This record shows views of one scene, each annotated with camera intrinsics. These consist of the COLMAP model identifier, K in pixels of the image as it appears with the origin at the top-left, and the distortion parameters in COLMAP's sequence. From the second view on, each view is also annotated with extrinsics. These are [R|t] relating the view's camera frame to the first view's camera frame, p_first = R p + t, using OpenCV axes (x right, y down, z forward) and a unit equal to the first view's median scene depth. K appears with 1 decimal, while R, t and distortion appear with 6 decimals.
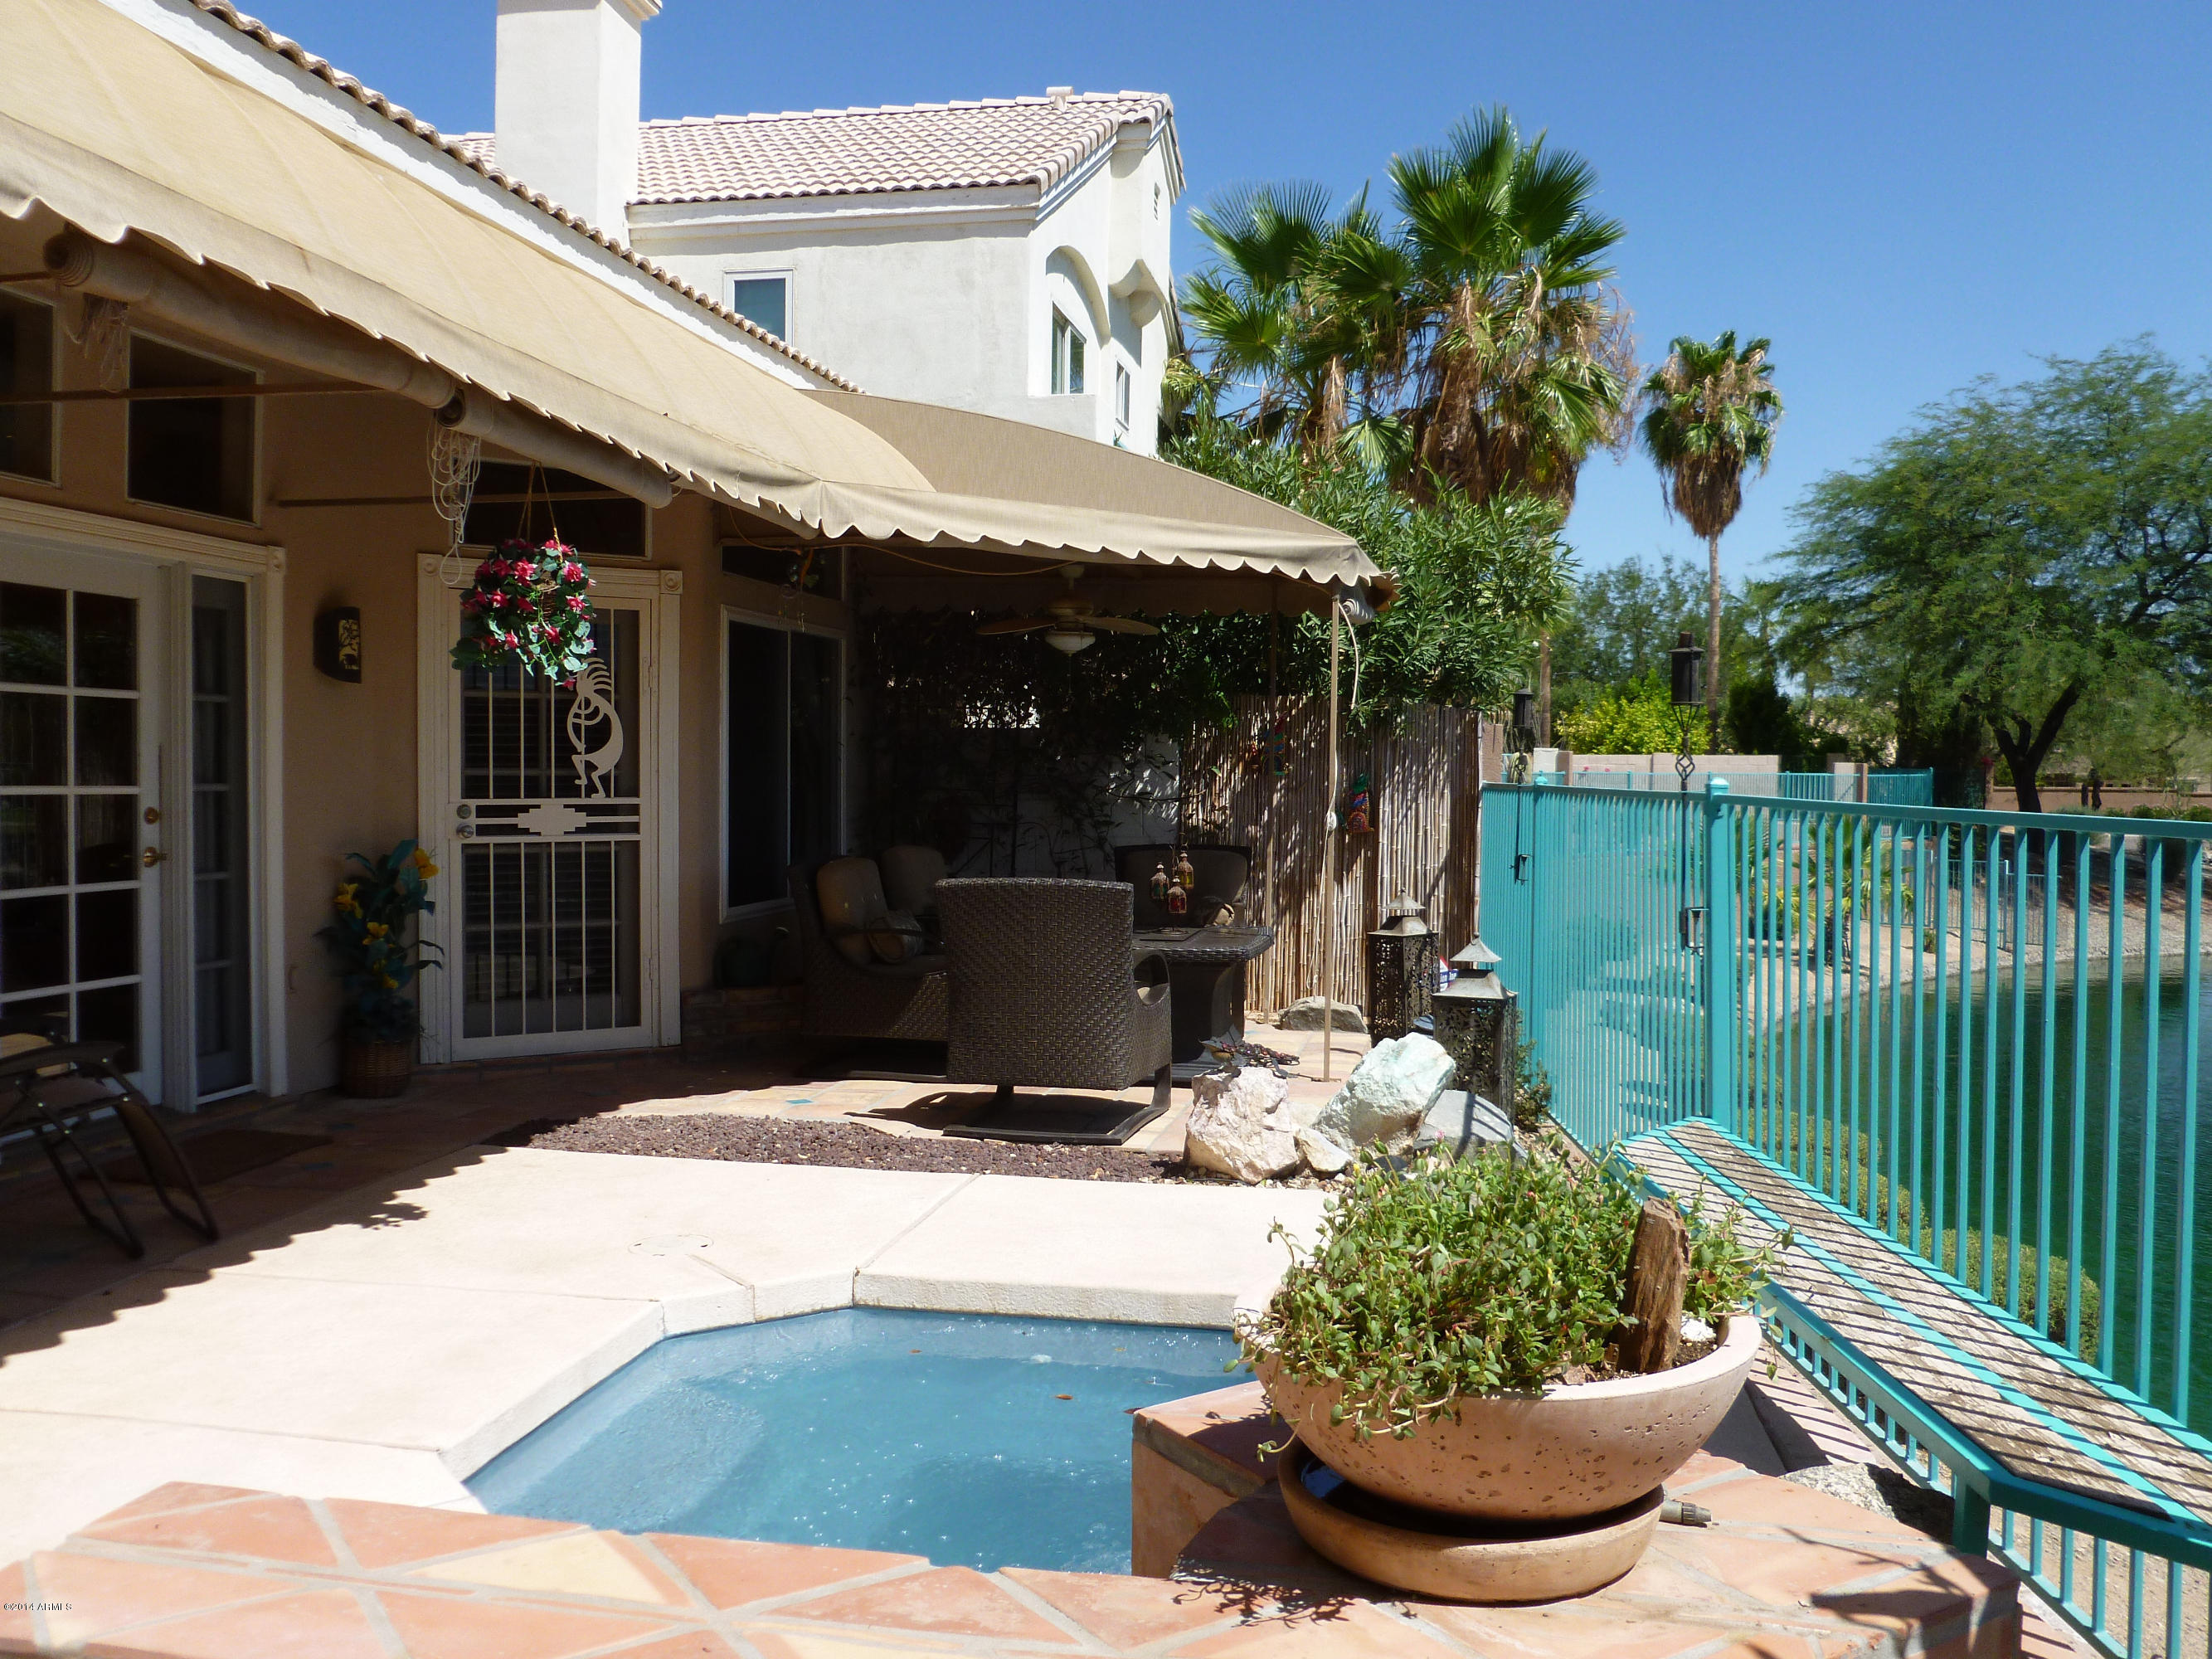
lens RADIAL K [[1880.0, 0, 1106.3], [0, 1880.0, 827.6], [0, 0, 1]] dist [-0.016706, -0.002453]
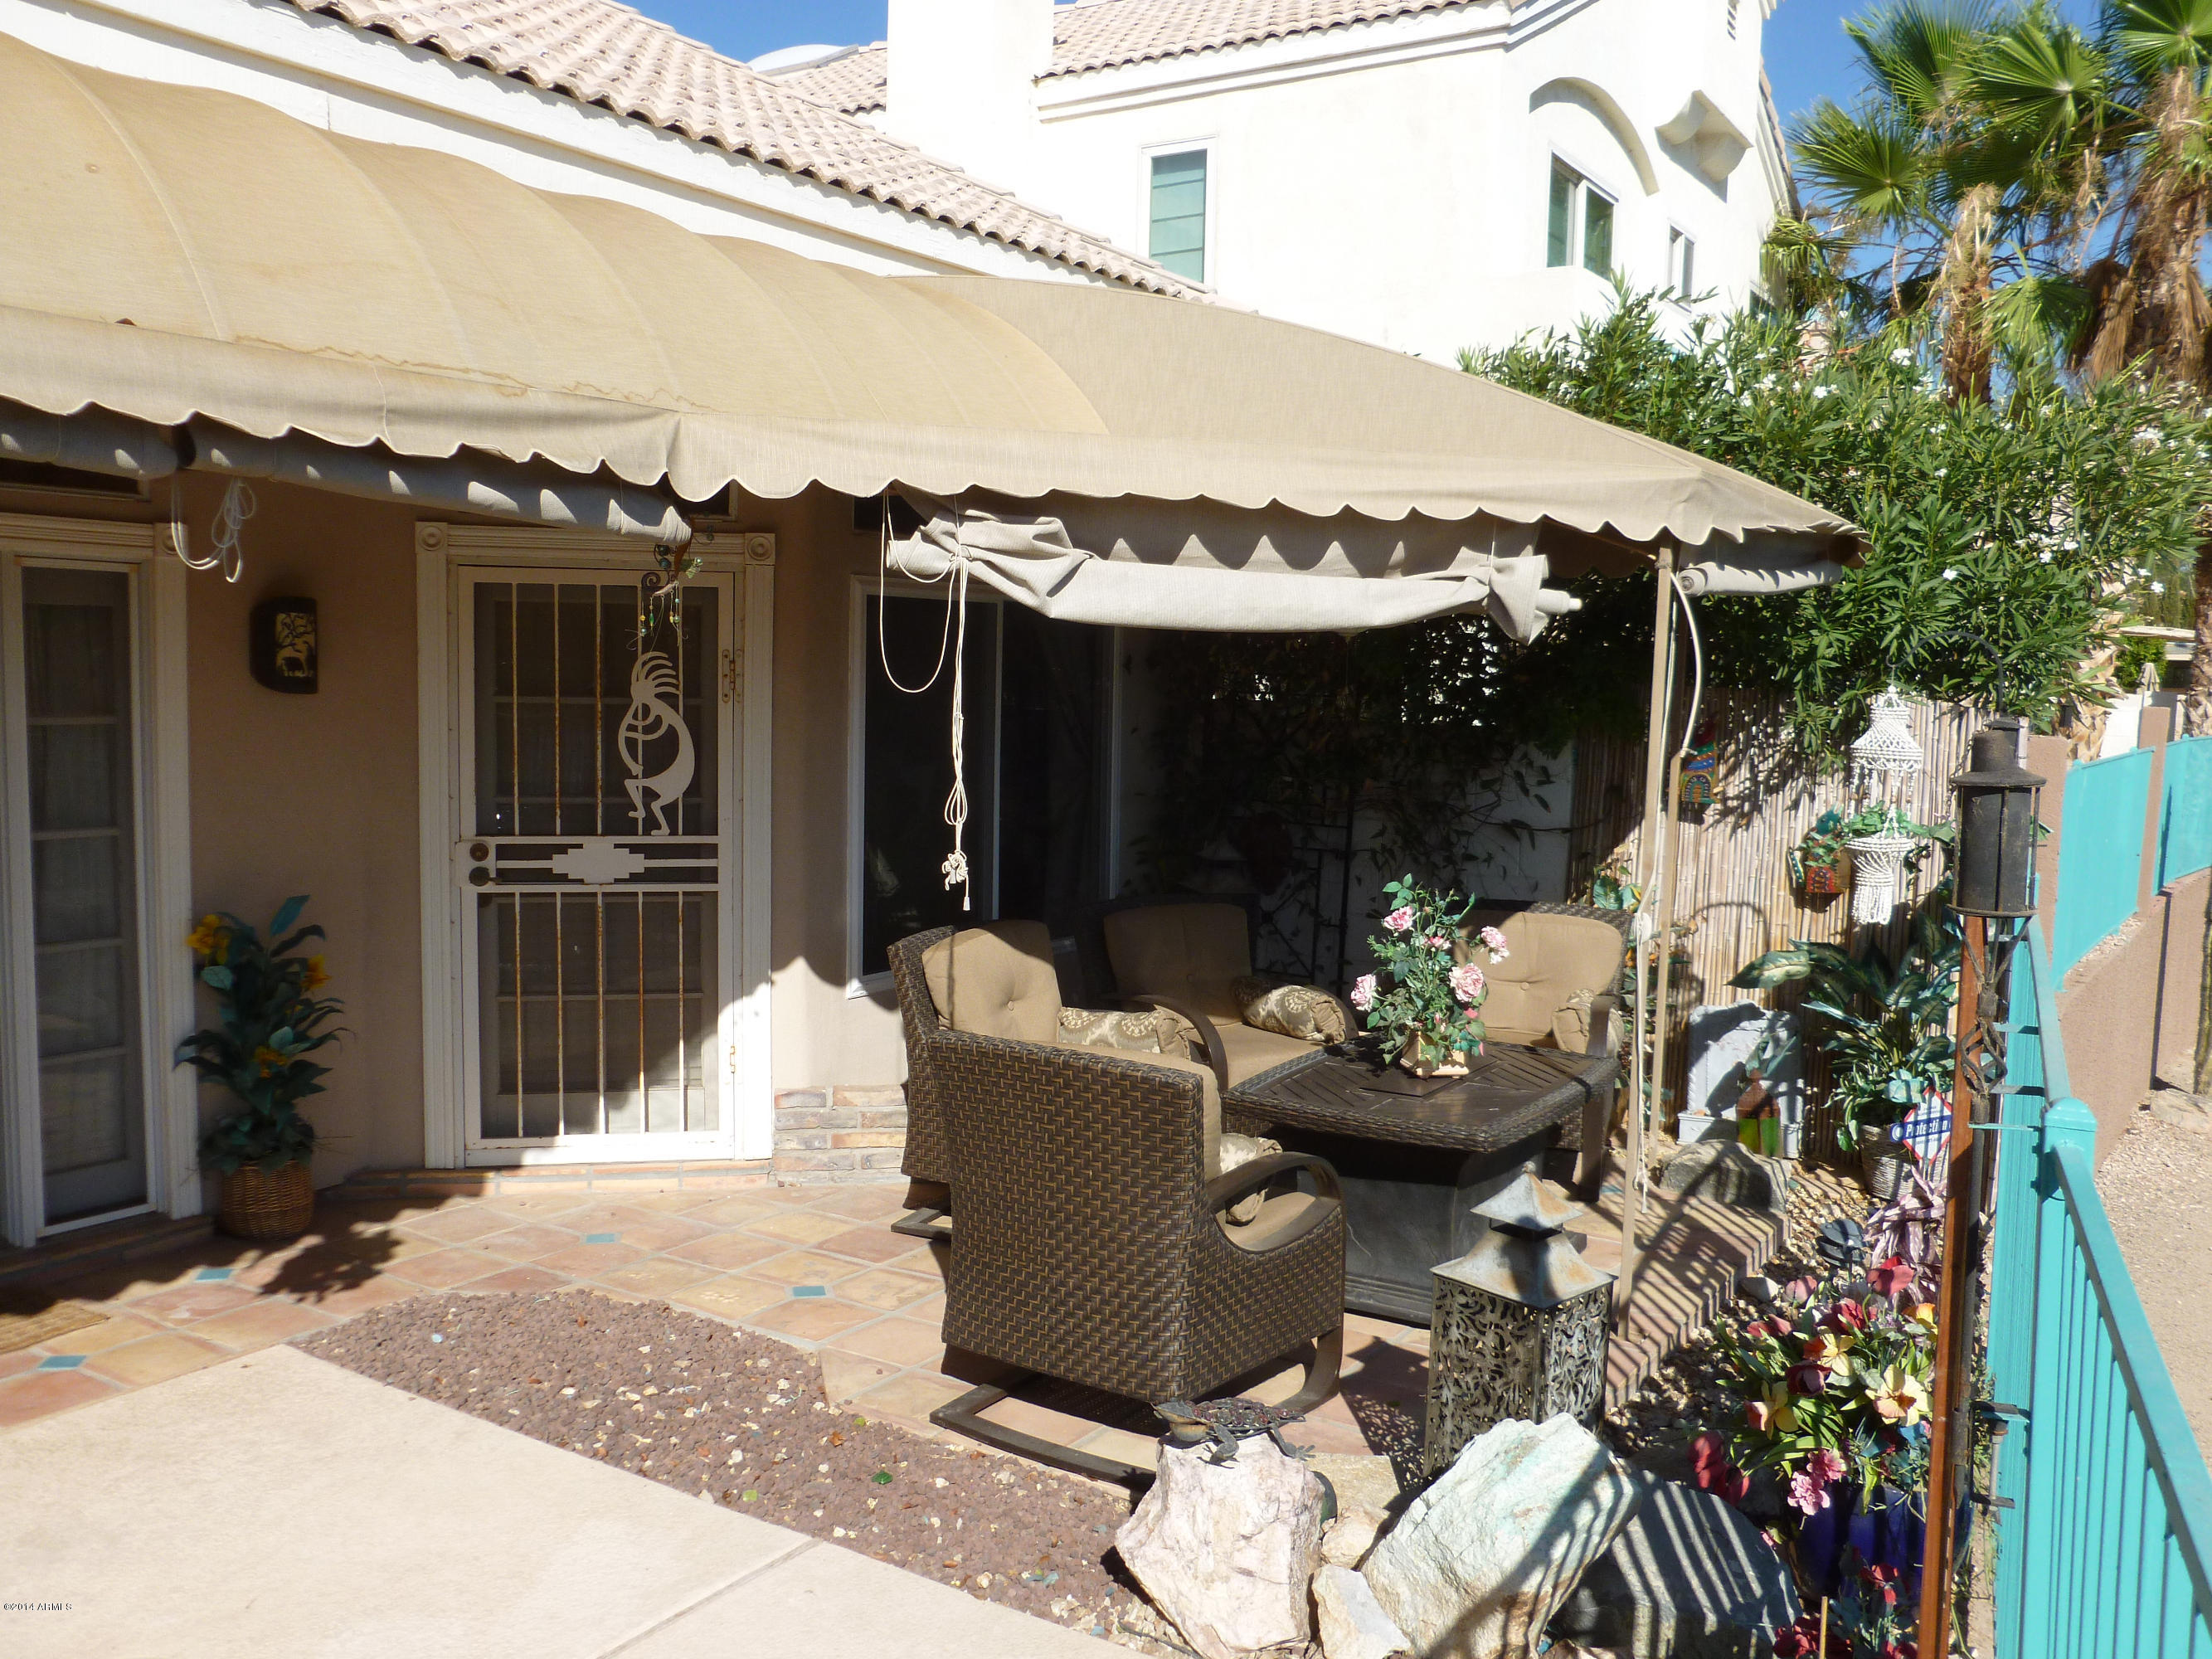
lens RADIAL K [[1880.0, 0, 1106.1], [0, 1880.0, 826.9], [0, 0, 1]] dist [-0.016706, -0.002453]
pose [[0.930131, 0.040040, -0.365038, 0.178267], [-0.023061, 0.998445, 0.050756, -0.062637], [0.366502, -0.038792, 0.929608, 0.358530]]
